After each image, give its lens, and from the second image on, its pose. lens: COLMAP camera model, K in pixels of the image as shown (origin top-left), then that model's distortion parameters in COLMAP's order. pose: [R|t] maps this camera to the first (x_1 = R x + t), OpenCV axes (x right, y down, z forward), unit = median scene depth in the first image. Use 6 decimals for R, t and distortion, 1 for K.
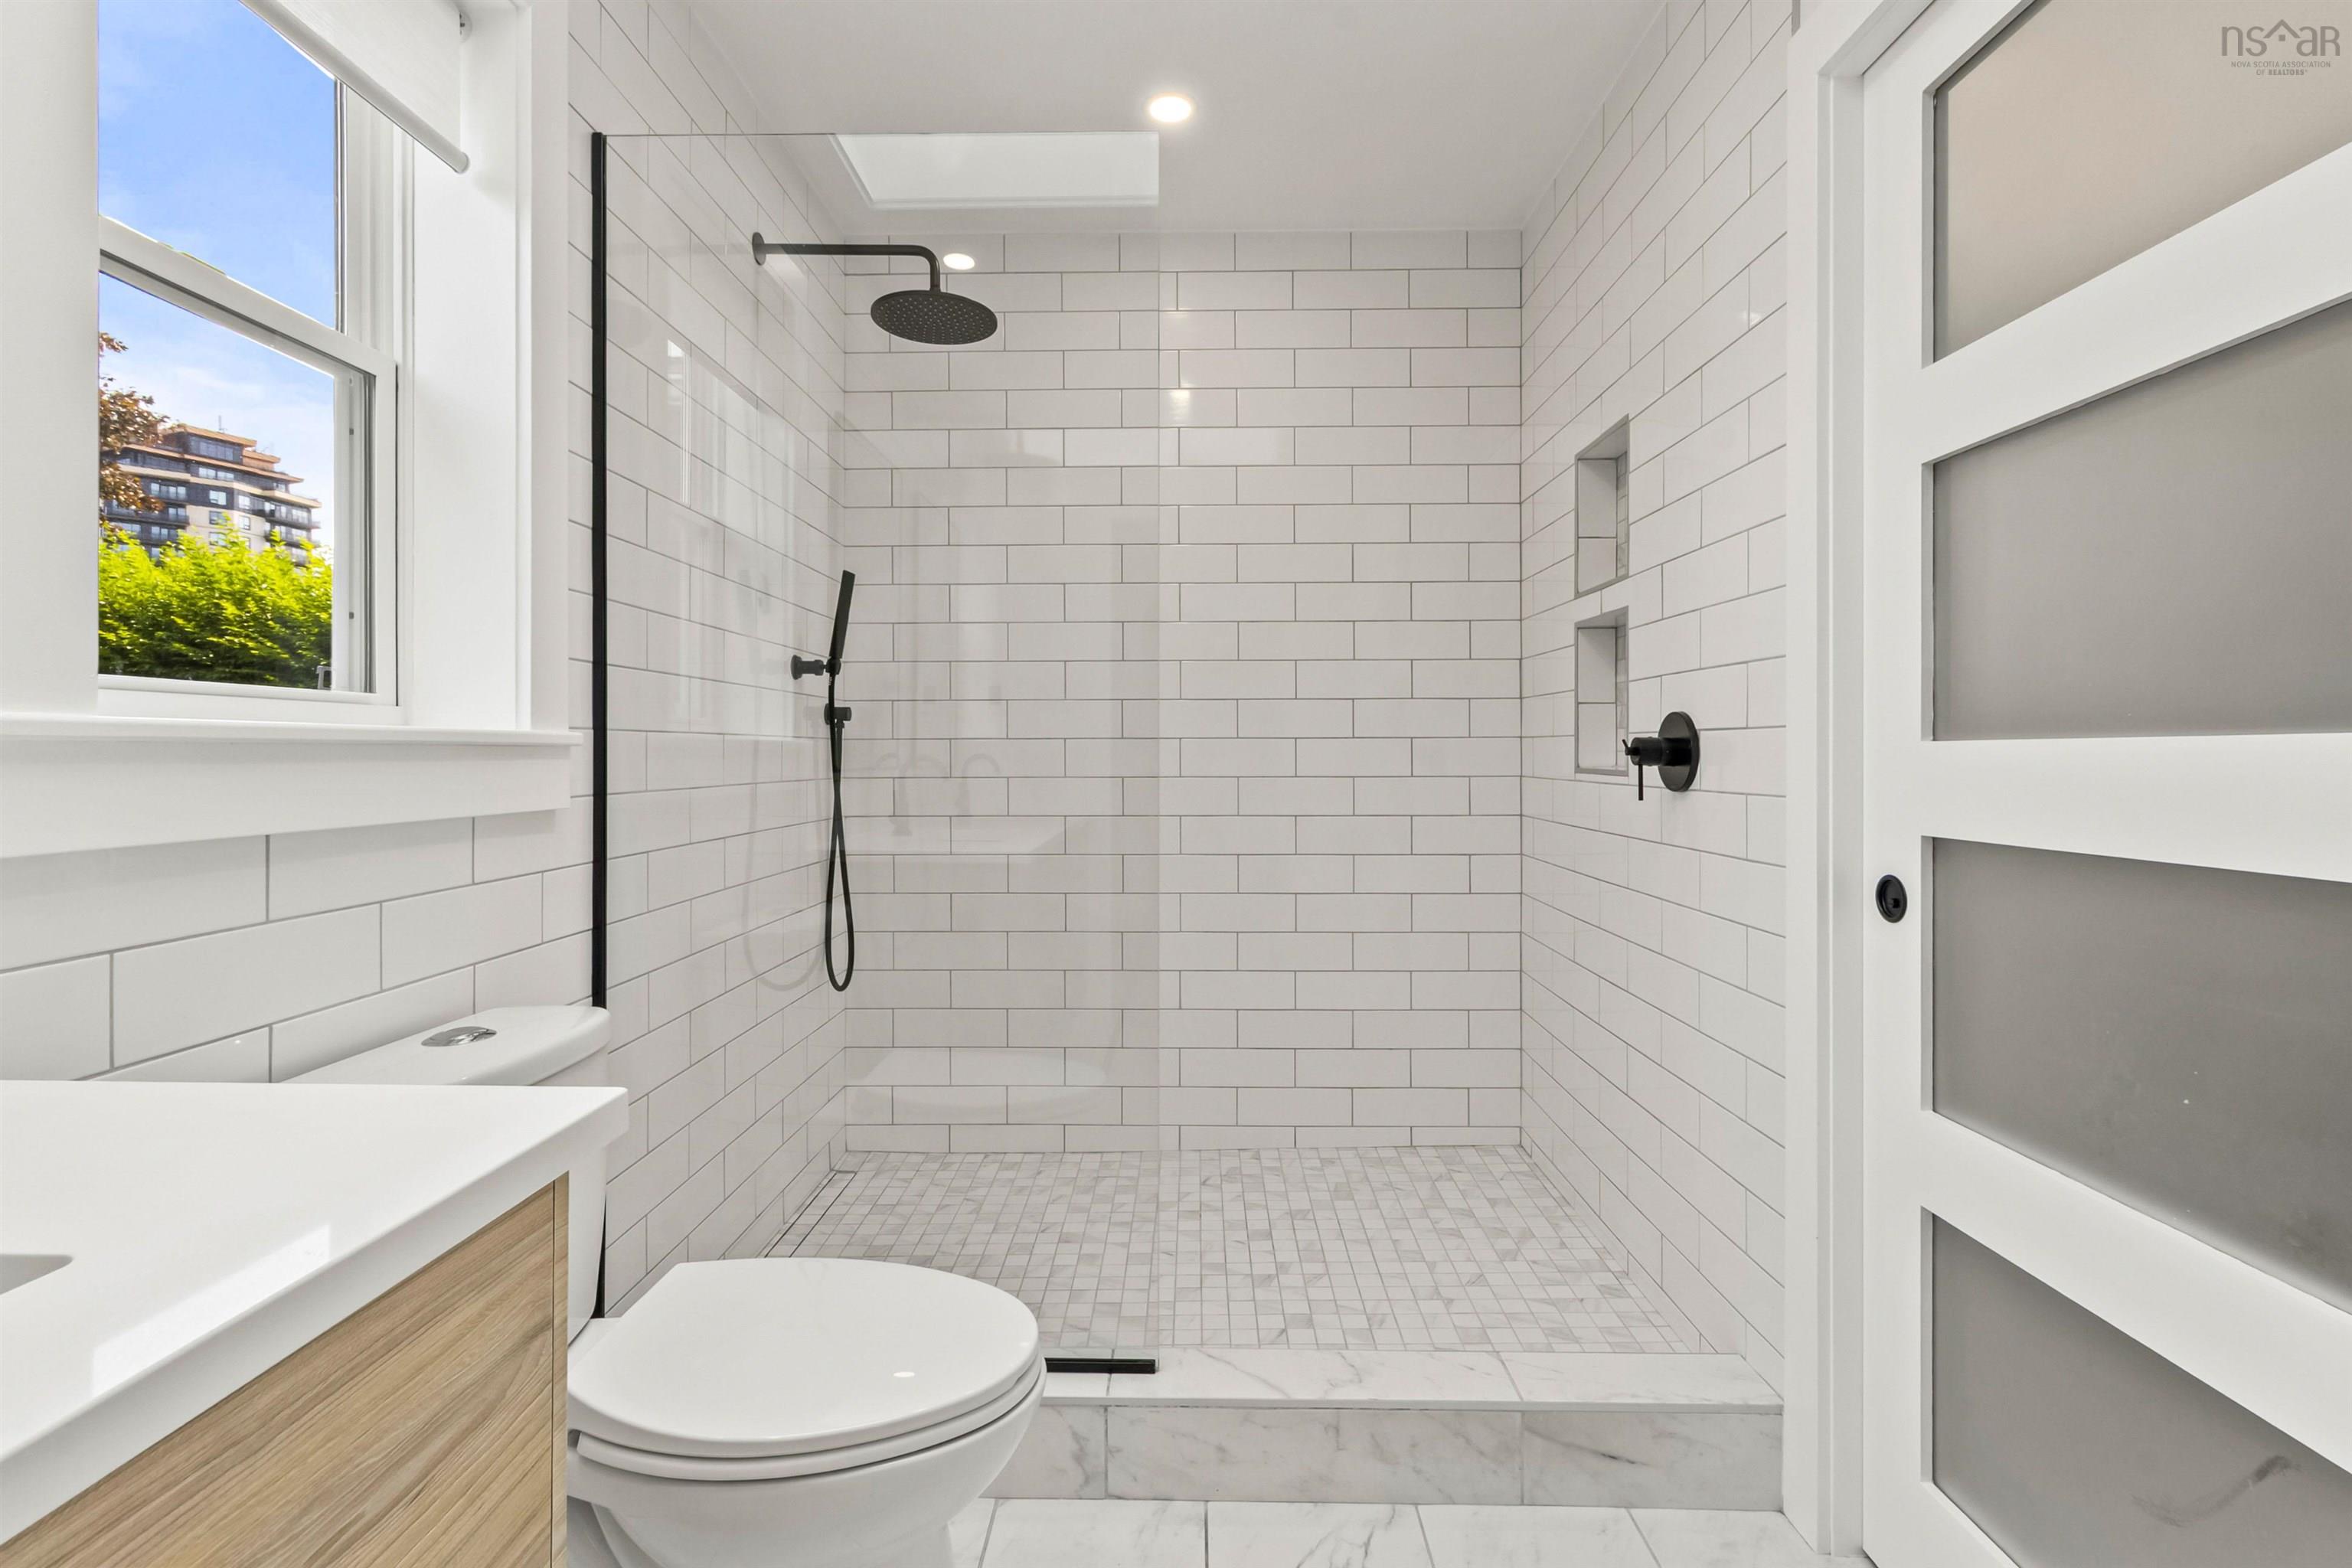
lens RADIAL K [[1082.4, 0, 1170.5], [0, 1082.4, 753.9], [0, 0, 1]] dist [-0.000679, -0.000348]
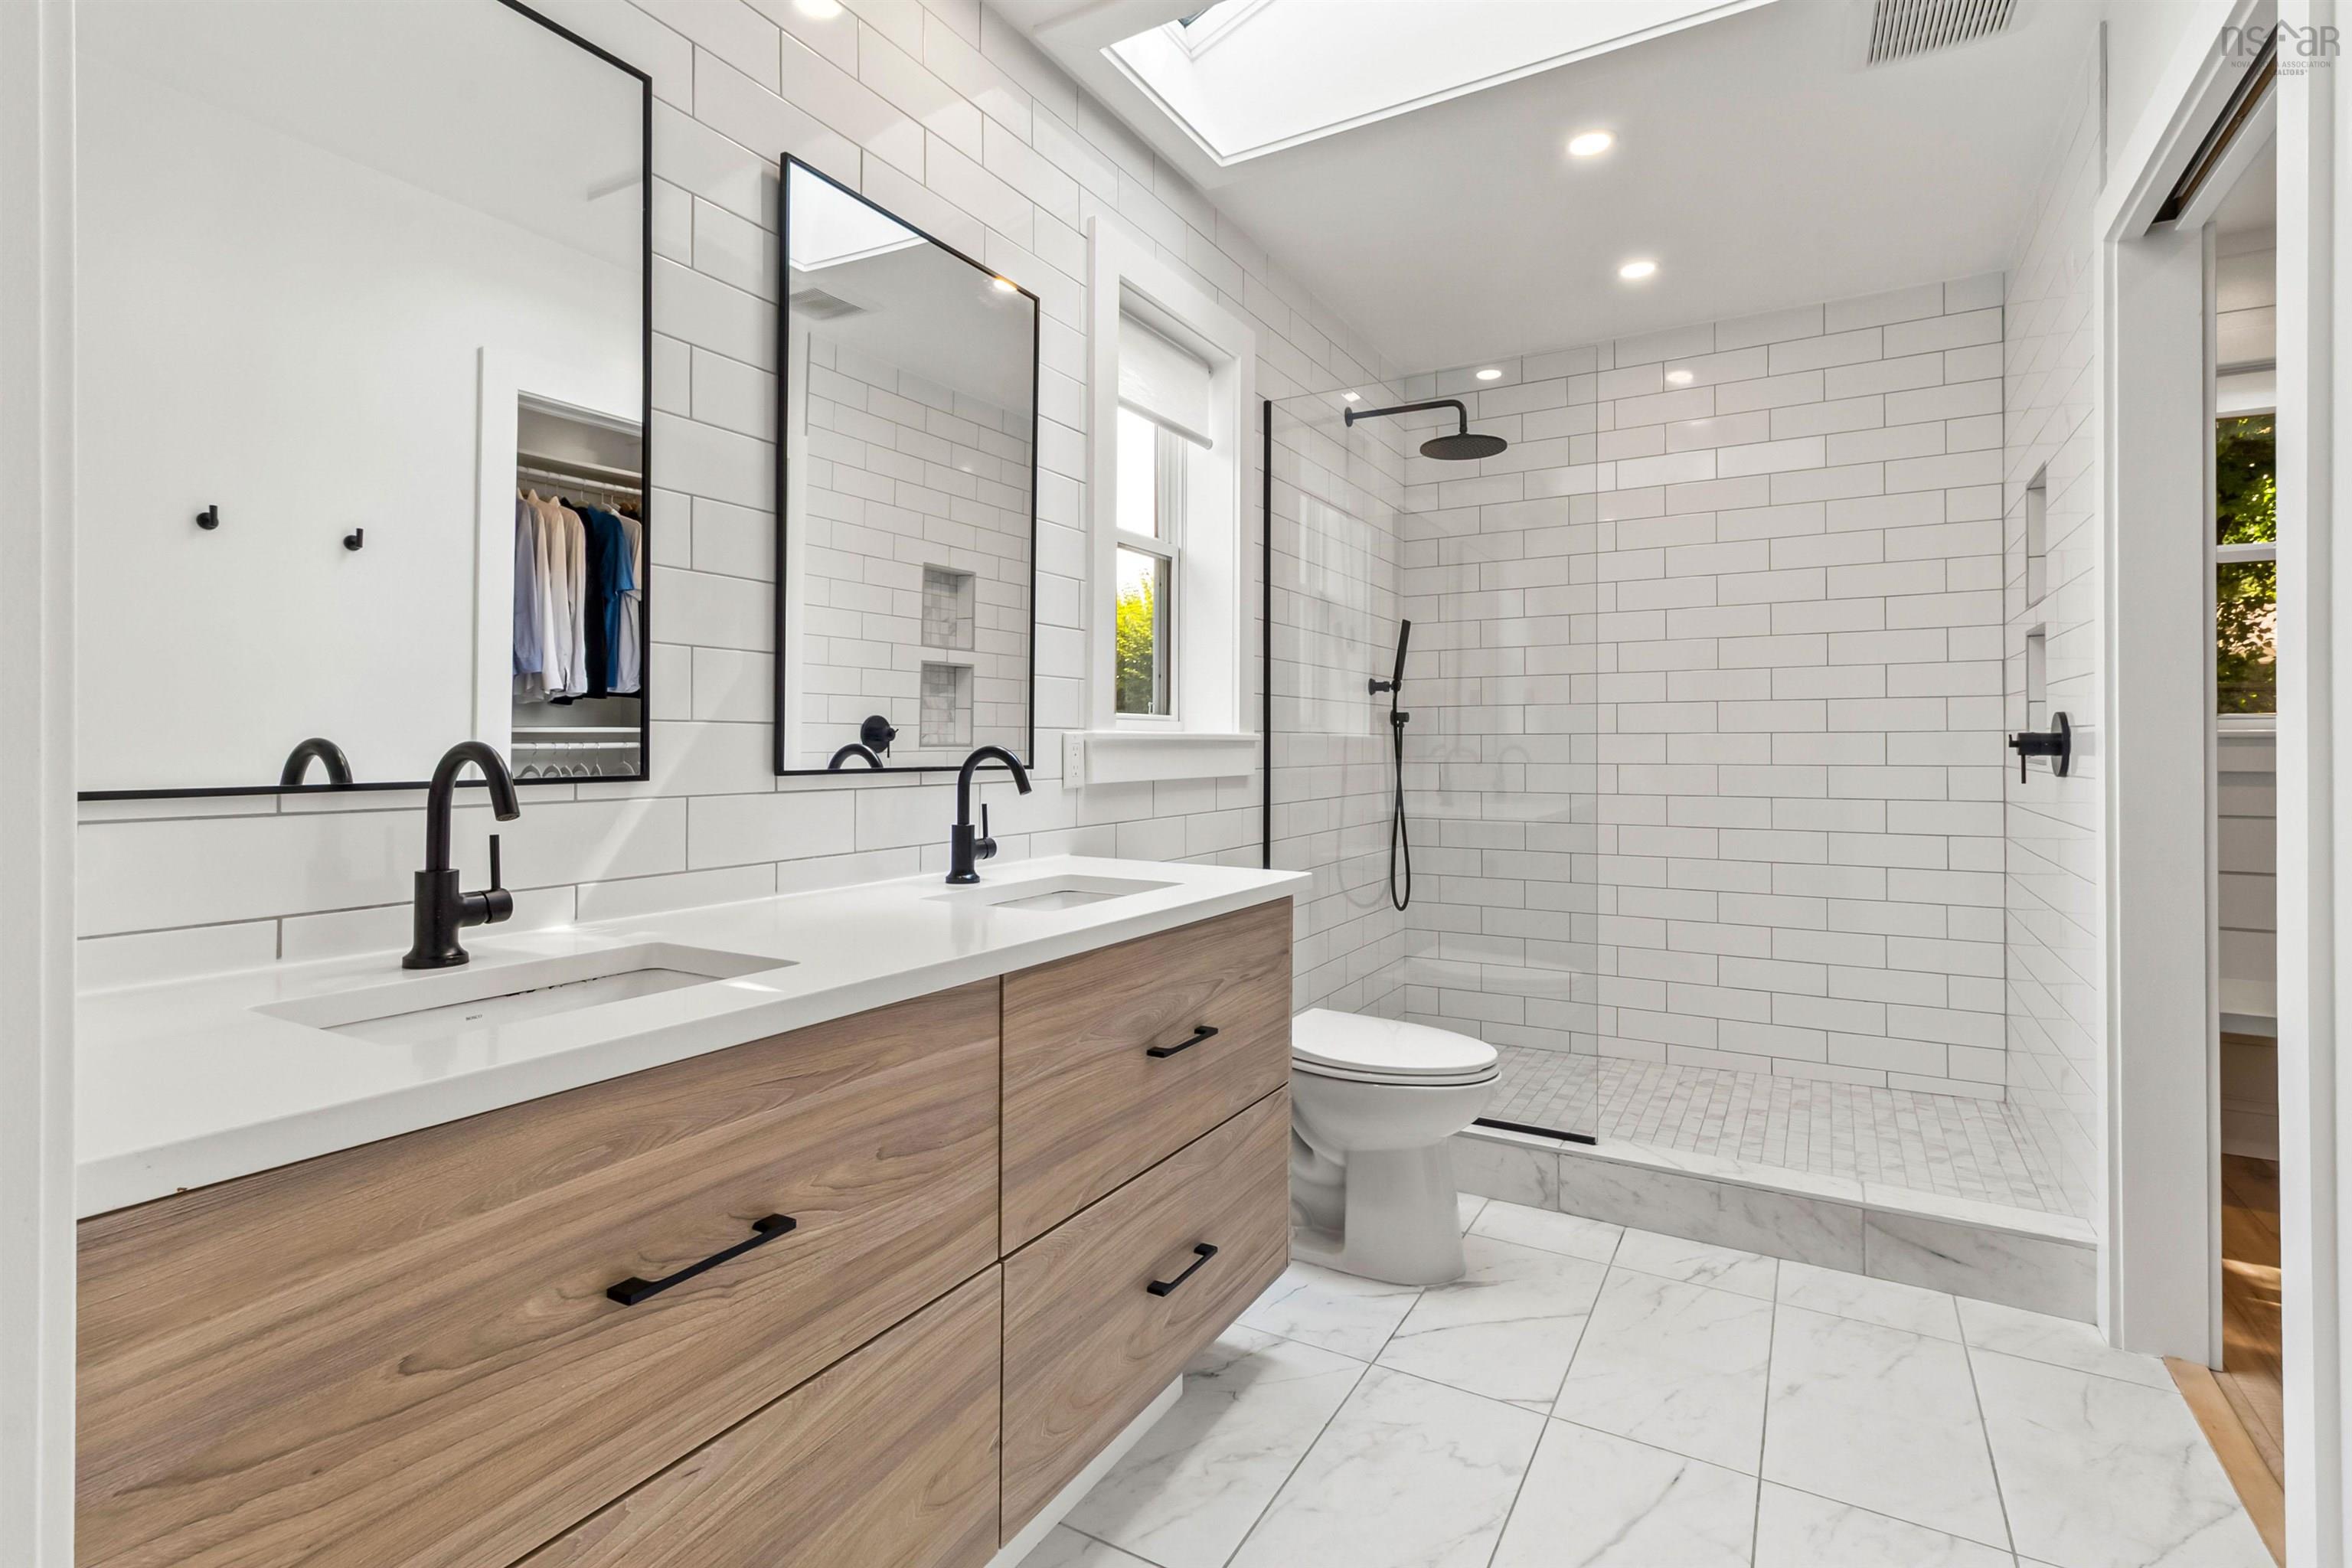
lens RADIAL K [[1082.4, 0, 1170.5], [0, 1082.4, 753.9], [0, 0, 1]] dist [-0.000679, -0.000348]
pose [[0.870869, 0.004292, -0.491497, 0.156062], [-0.000349, 0.999967, 0.008113, -0.000465], [0.491516, -0.006894, 0.870841, -0.465536]]
